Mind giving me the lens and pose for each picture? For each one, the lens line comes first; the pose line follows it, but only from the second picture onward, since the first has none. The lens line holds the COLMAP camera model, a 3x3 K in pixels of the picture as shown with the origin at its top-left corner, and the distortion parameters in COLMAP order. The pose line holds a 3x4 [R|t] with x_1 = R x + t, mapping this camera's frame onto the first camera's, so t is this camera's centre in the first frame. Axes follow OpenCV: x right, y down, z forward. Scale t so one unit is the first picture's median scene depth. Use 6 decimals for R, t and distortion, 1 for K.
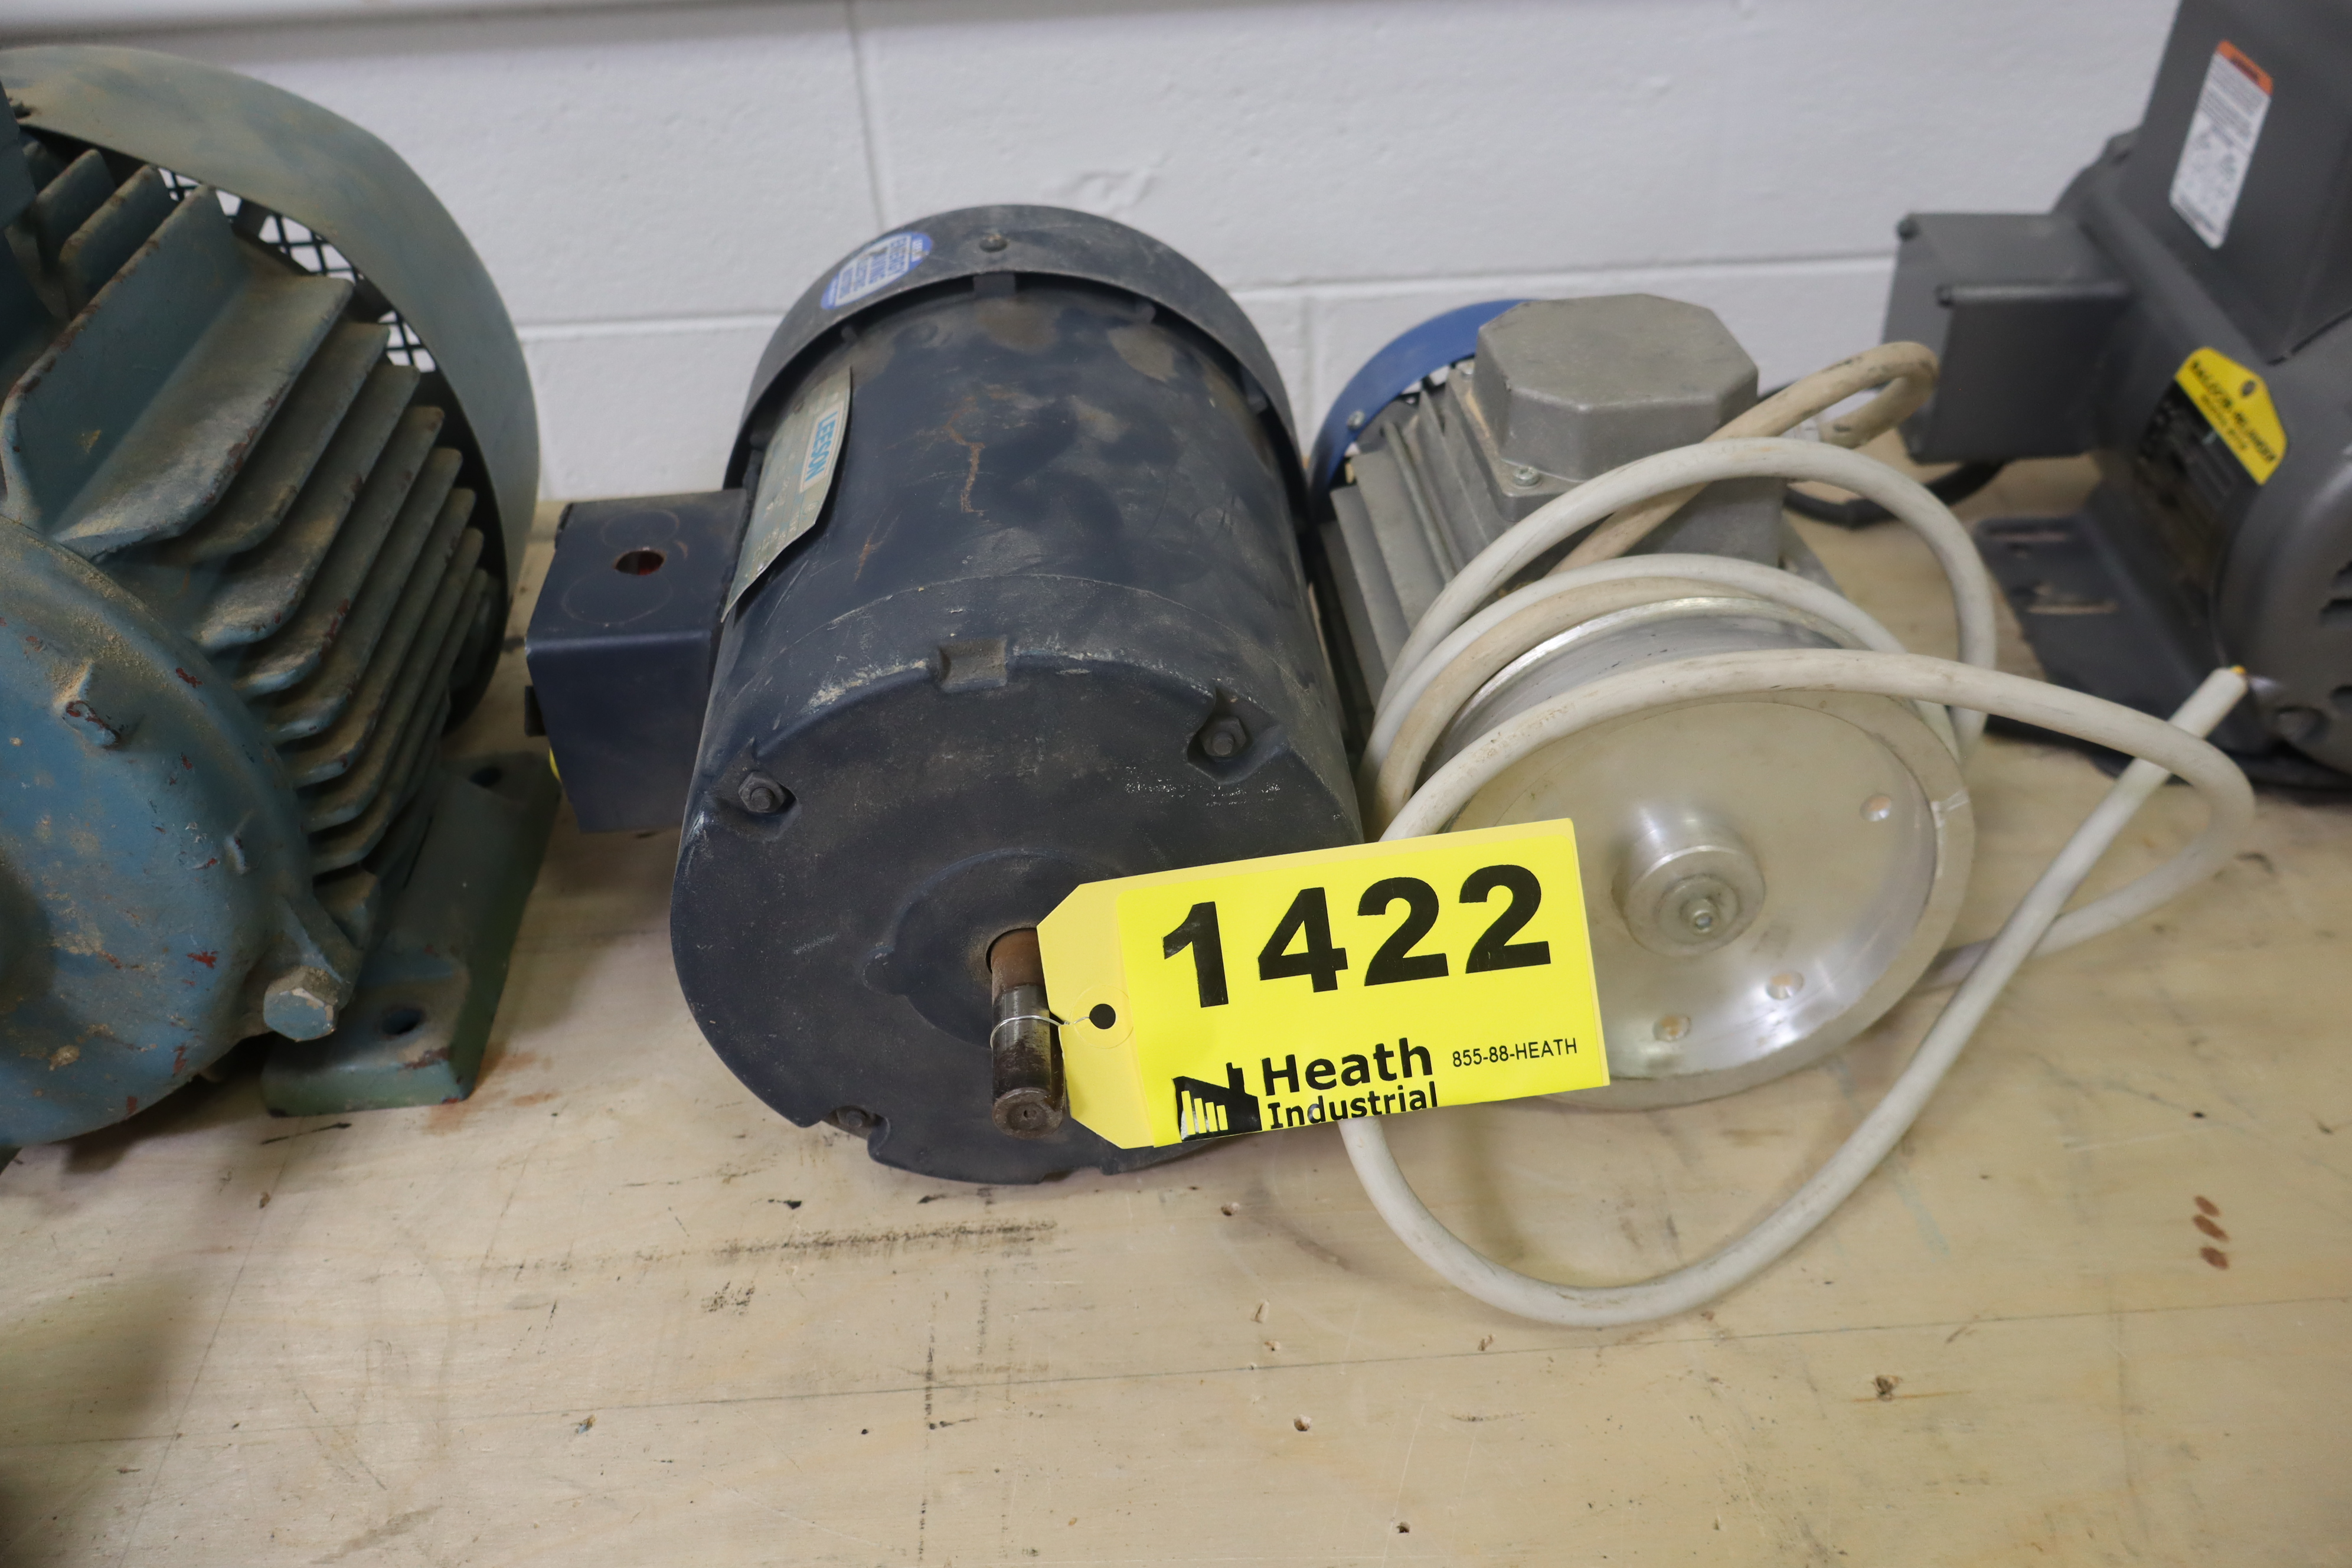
lens RADIAL K [[1951.8, 0, 1176.0], [0, 1951.8, 784.0], [0, 0, 1]] dist [-0.000125, -0.002082]
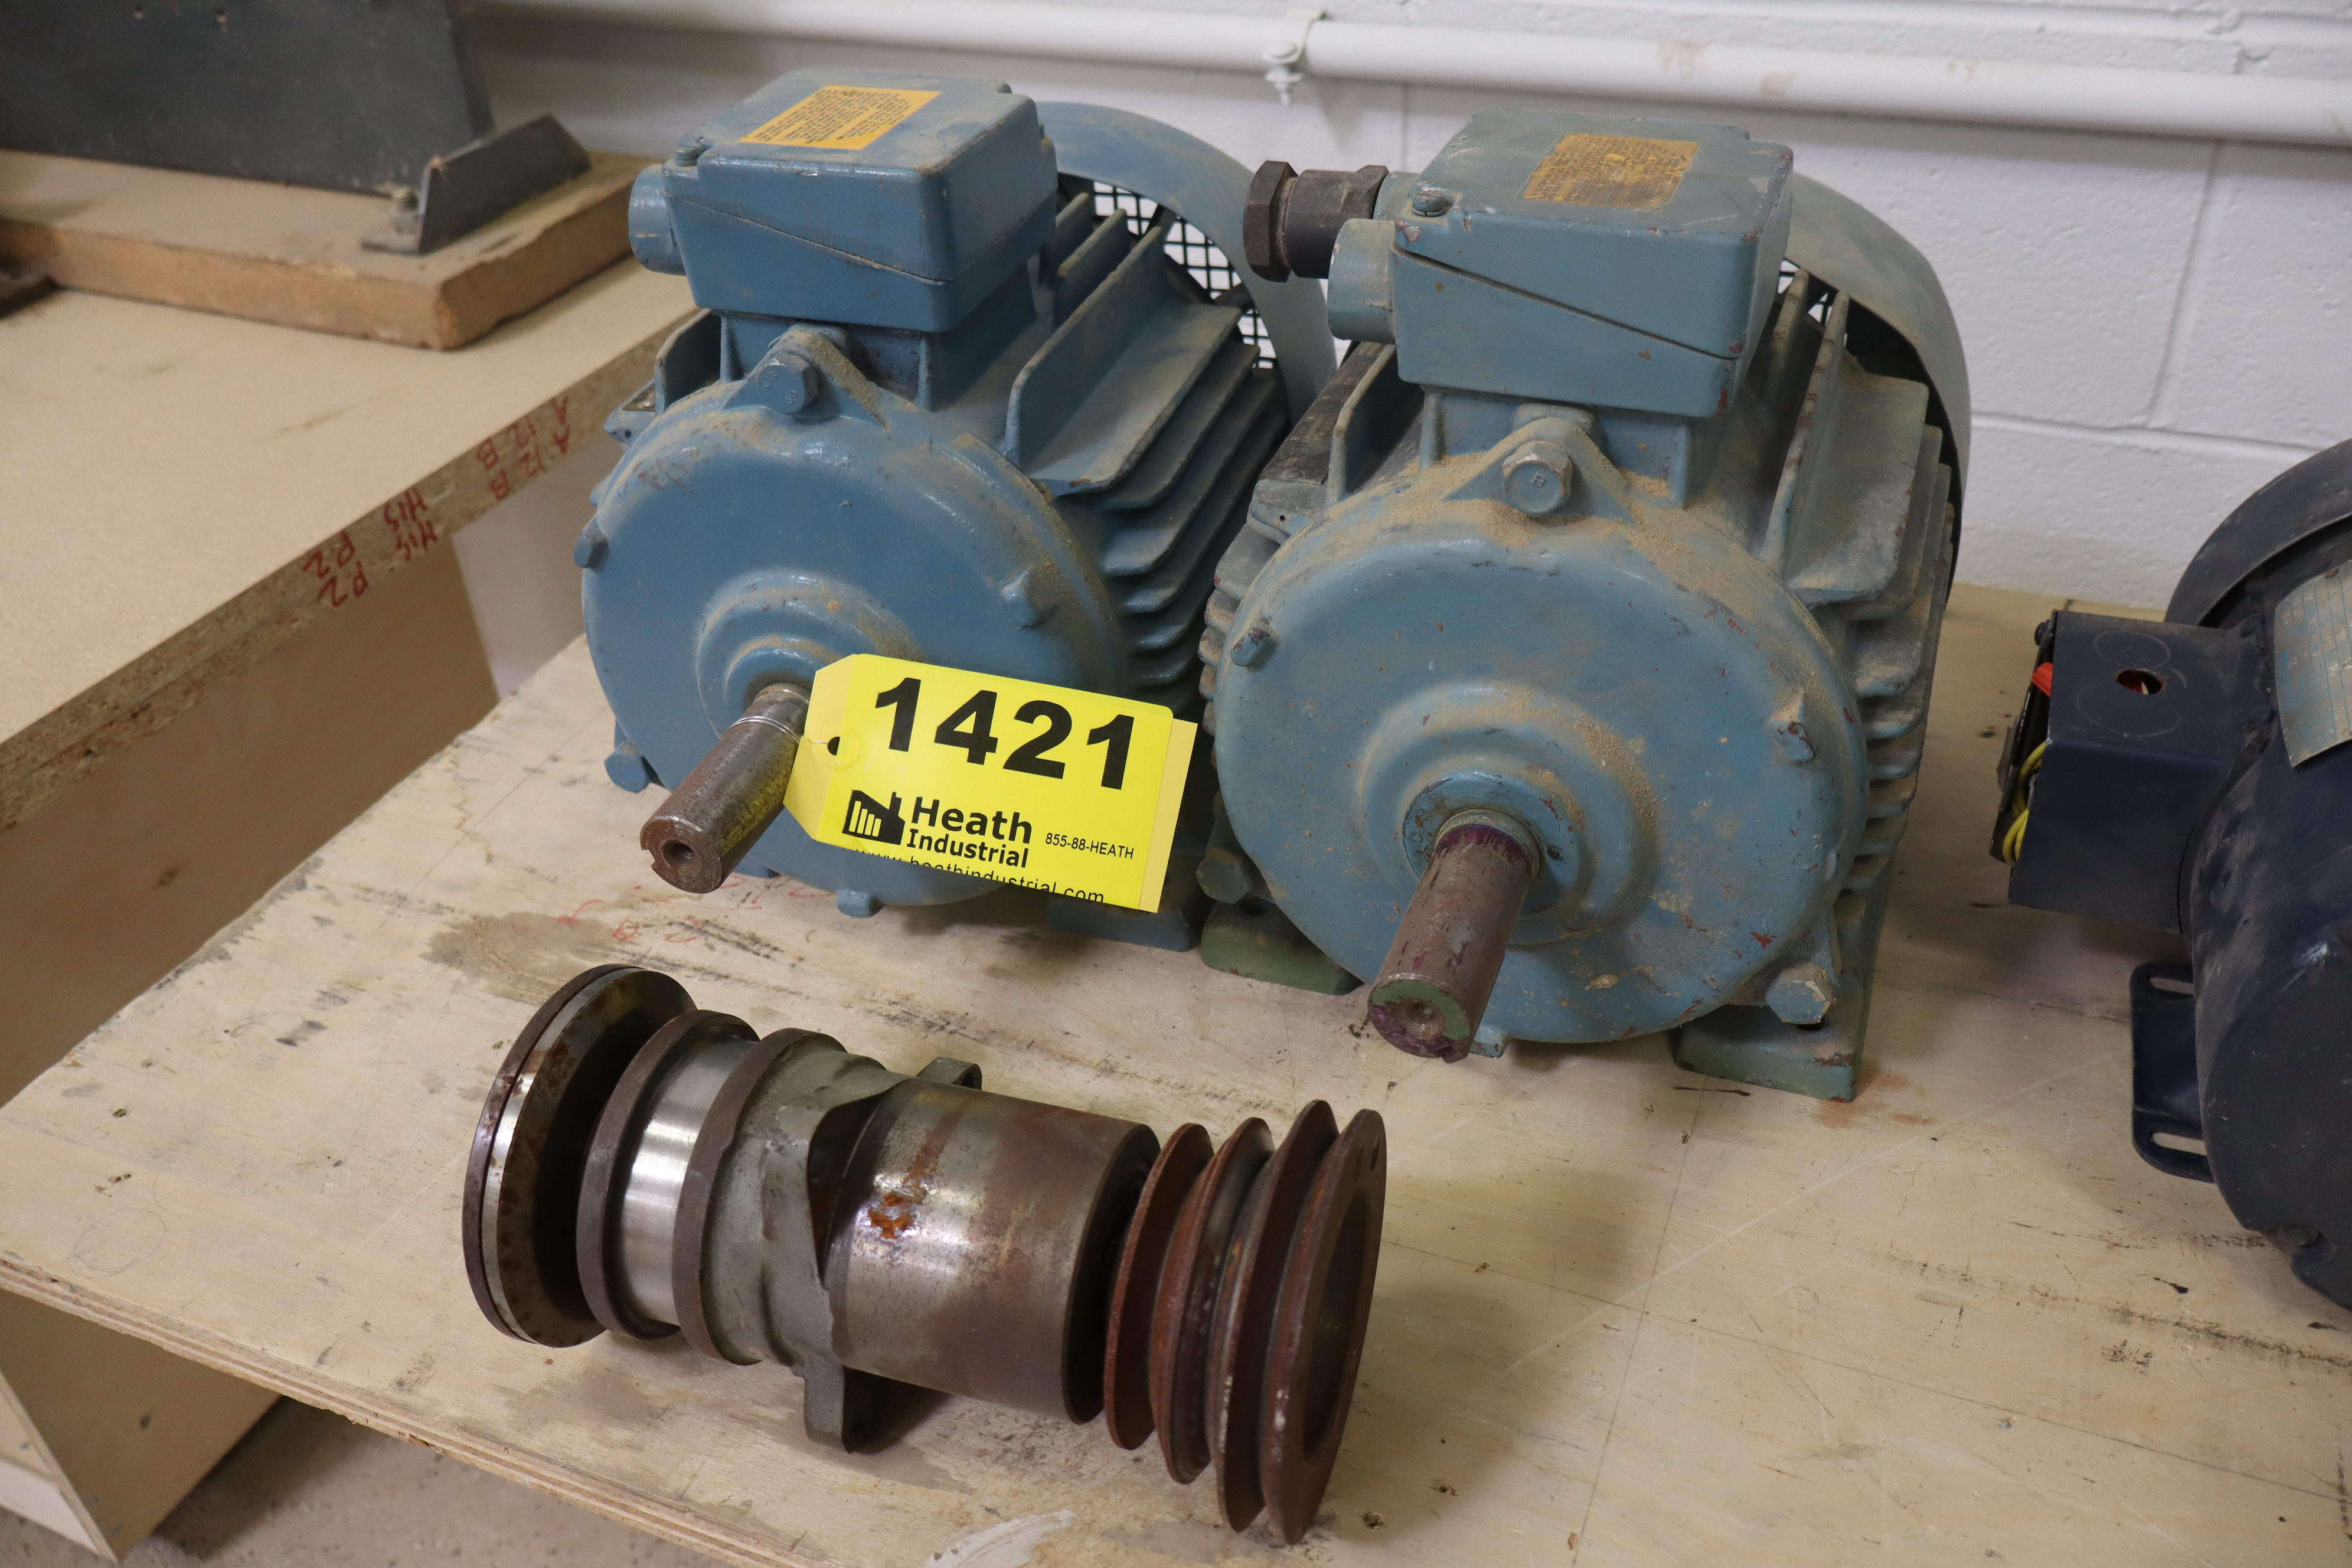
lens RADIAL K [[1951.8, 0, 1176.0], [0, 1951.8, 784.0], [0, 0, 1]] dist [-0.000125, -0.002082]
pose [[0.906757, 0.239182, -0.347252, -0.402080], [-0.242122, 0.969592, 0.035602, 0.038698], [0.345208, 0.051795, 0.937096, -0.240444]]
